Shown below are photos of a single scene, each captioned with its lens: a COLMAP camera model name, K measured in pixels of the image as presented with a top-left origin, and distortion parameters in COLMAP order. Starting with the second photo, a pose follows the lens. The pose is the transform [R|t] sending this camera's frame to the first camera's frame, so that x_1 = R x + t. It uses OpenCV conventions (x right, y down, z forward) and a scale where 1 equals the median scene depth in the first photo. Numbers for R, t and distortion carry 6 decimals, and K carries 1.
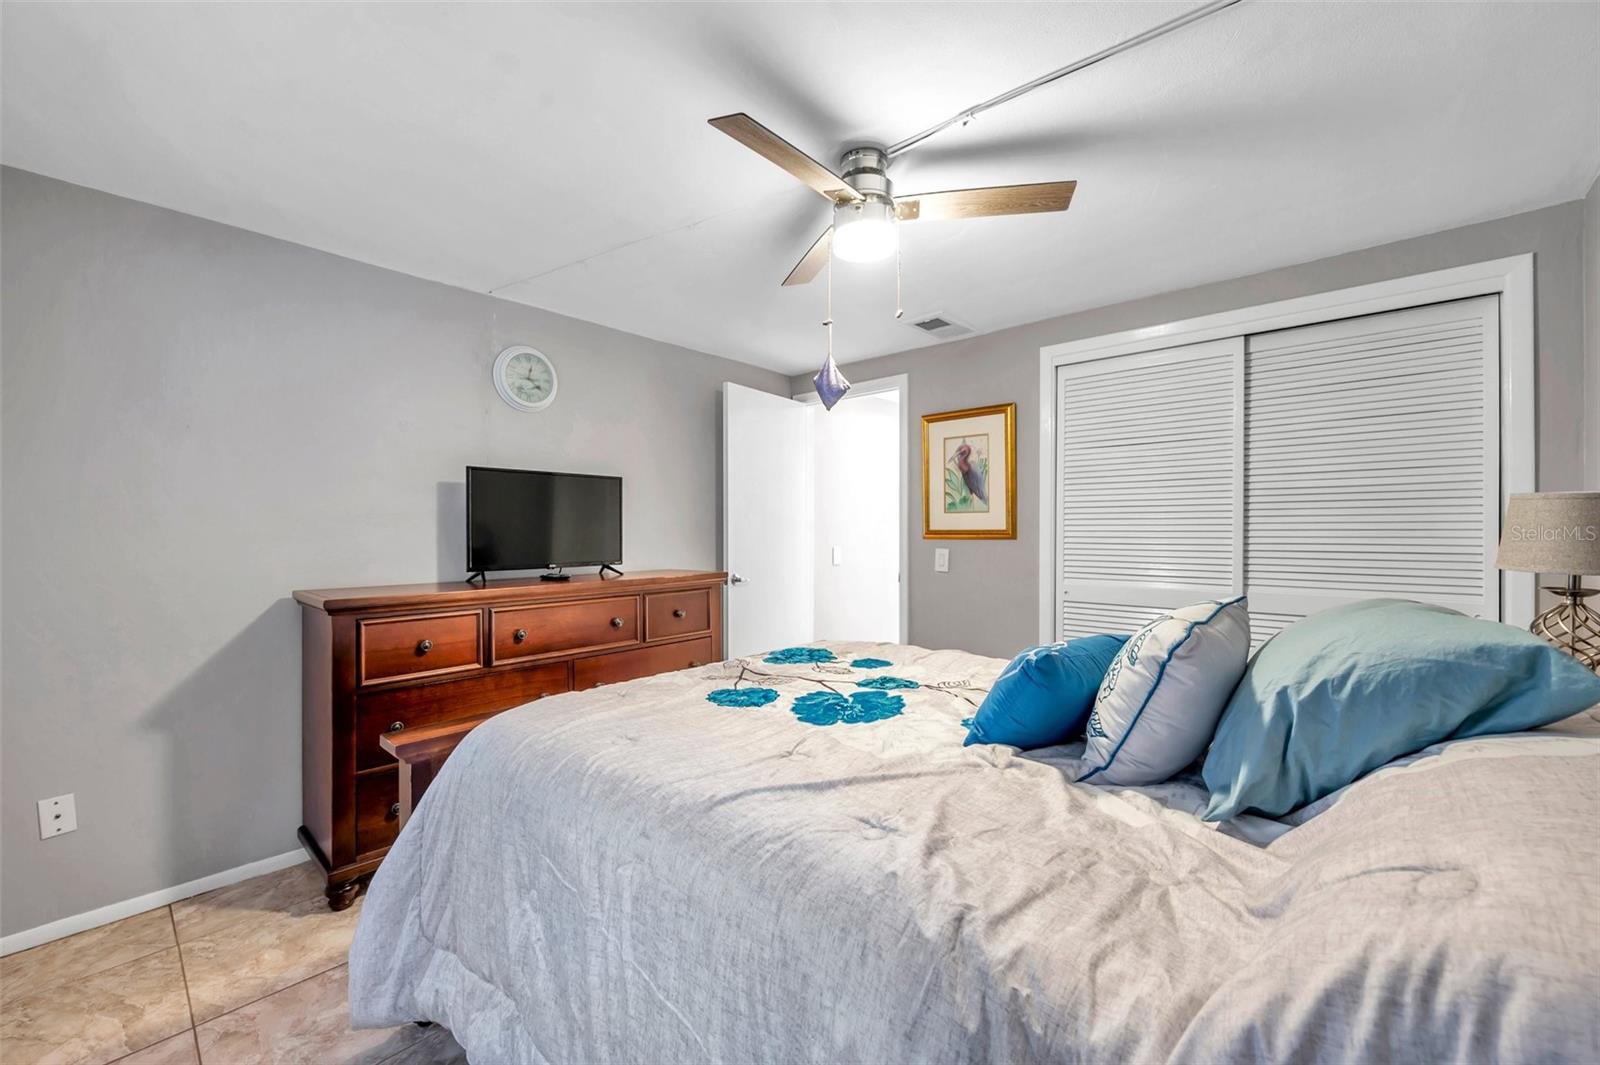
lens RADIAL K [[632.5, 0, 804.1], [0, 632.5, 529.8], [0, 0, 1]] dist [-0.001438, -0.000084]
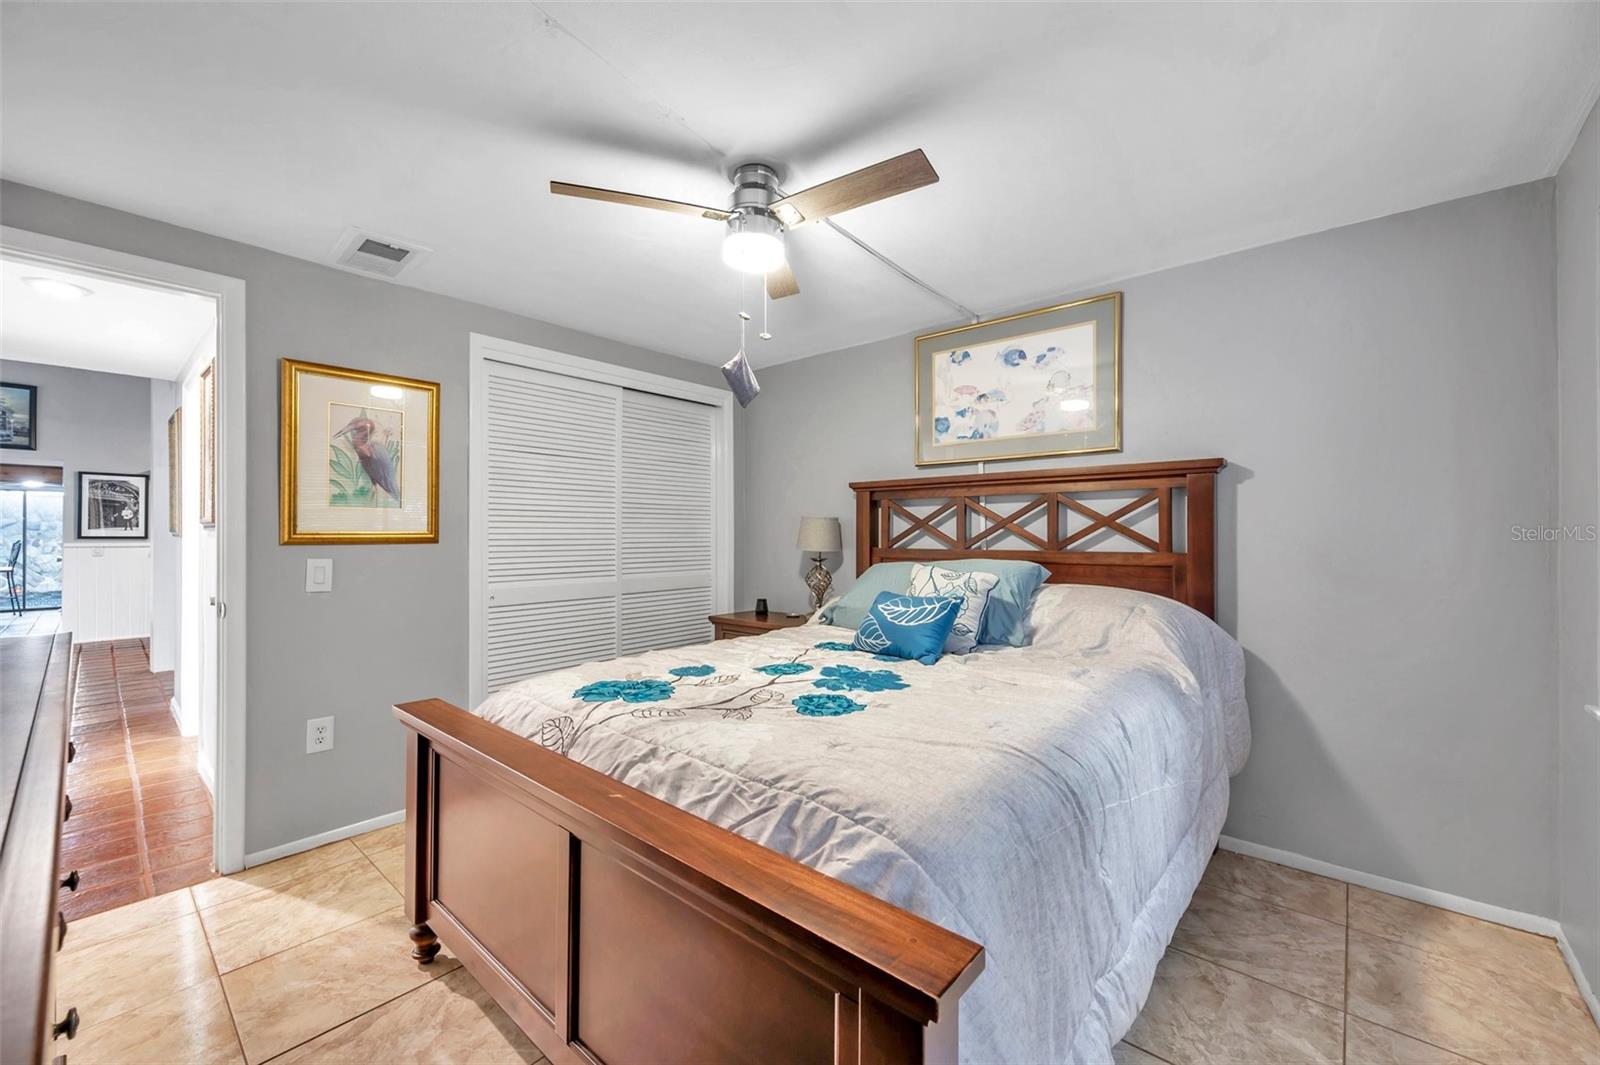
lens RADIAL K [[632.5, 0, 795.4], [0, 632.5, 531.3], [0, 0, 1]] dist [-0.001438, -0.000084]
pose [[0.011381, 0.006008, 0.999917, -0.490204], [0.000774, 0.999982, -0.006018, 0.004358], [-0.999935, 0.000842, 0.011376, 0.484936]]
